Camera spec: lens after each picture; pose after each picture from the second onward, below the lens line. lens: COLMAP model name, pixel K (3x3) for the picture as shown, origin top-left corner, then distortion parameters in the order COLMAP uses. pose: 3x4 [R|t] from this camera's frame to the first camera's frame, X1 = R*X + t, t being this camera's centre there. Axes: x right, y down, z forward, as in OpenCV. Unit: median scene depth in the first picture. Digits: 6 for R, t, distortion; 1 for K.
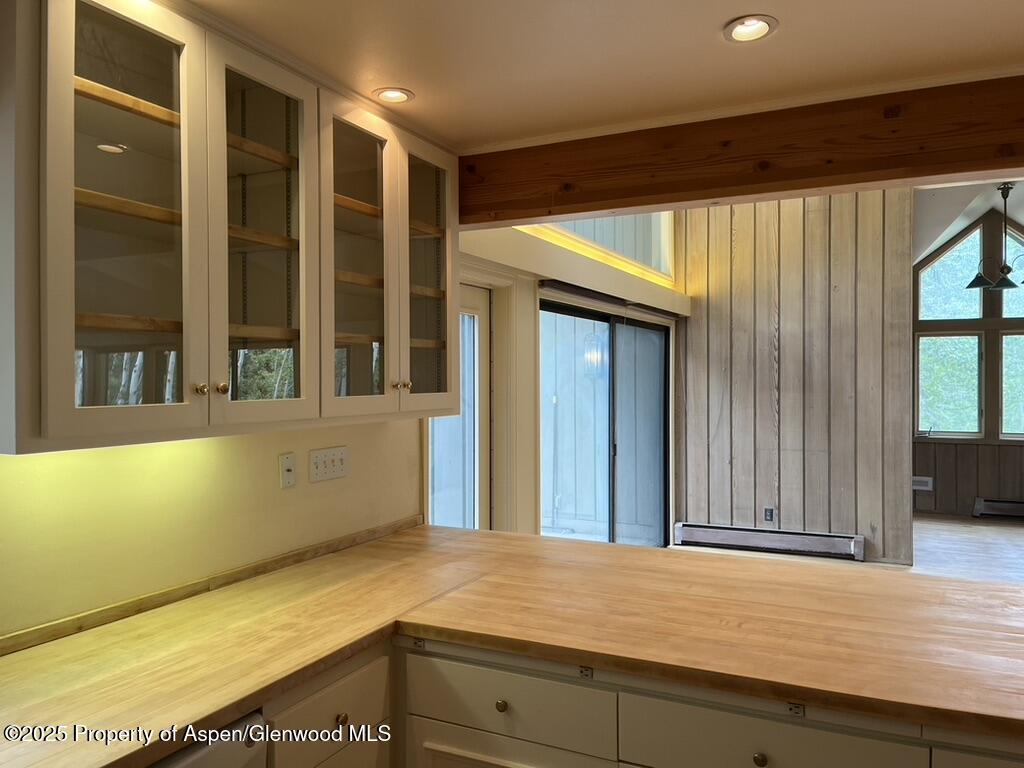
lens RADIAL K [[765.2, 0, 512.0], [0, 765.2, 384.0], [0, 0, 1]] dist [0.054691, -0.084515]
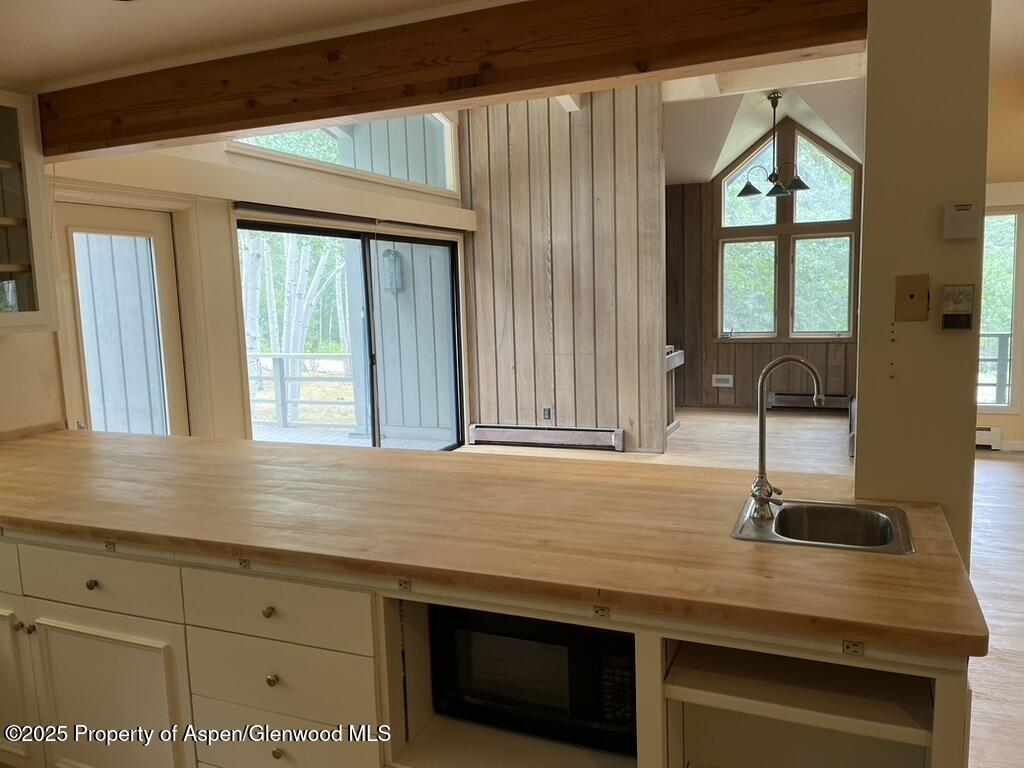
lens RADIAL K [[765.3, 0, 512.0], [0, 765.3, 384.0], [0, 0, 1]] dist [0.094105, -0.137758]
pose [[0.998268, -0.035628, 0.046819, 0.237736], [0.030216, 0.993293, 0.111605, 0.004668], [-0.050481, -0.109997, 0.992649, -0.075976]]
